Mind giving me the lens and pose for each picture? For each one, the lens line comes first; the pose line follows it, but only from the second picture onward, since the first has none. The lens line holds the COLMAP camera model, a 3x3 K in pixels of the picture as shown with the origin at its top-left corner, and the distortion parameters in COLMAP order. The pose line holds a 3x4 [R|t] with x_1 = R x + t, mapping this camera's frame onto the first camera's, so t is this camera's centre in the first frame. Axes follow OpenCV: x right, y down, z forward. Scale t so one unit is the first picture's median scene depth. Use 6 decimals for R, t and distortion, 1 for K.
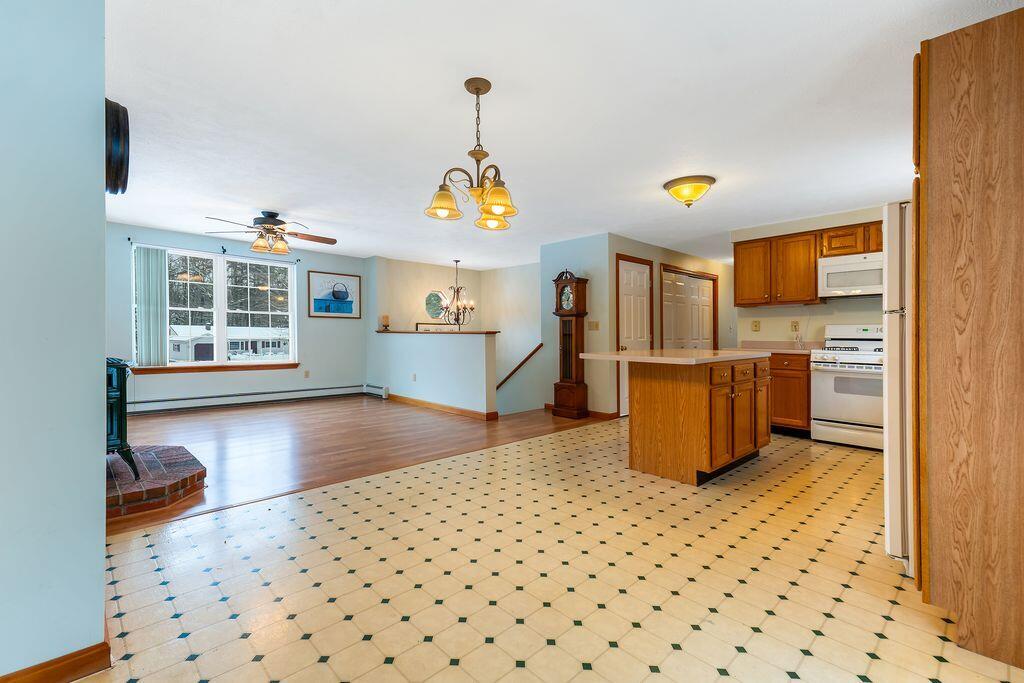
lens RADIAL K [[459.3, 0, 509.7], [0, 459.3, 338.4], [0, 0, 1]] dist [0.041862, 0.000137]
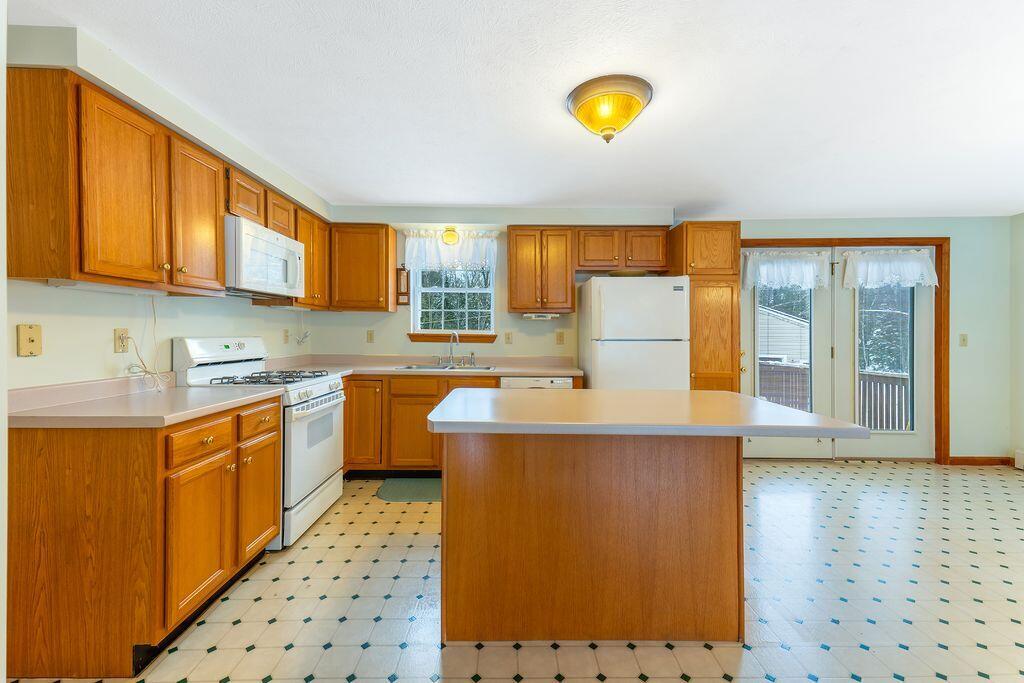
lens RADIAL K [[432.6, 0, 511.9], [0, 432.6, 338.6], [0, 0, 1]] dist [0.000715, -0.000036]
pose [[-0.728629, -0.018567, 0.684657, 0.071243], [-0.003864, 0.999728, 0.022999, -0.036782], [-0.684898, 0.014112, -0.728503, 1.013218]]
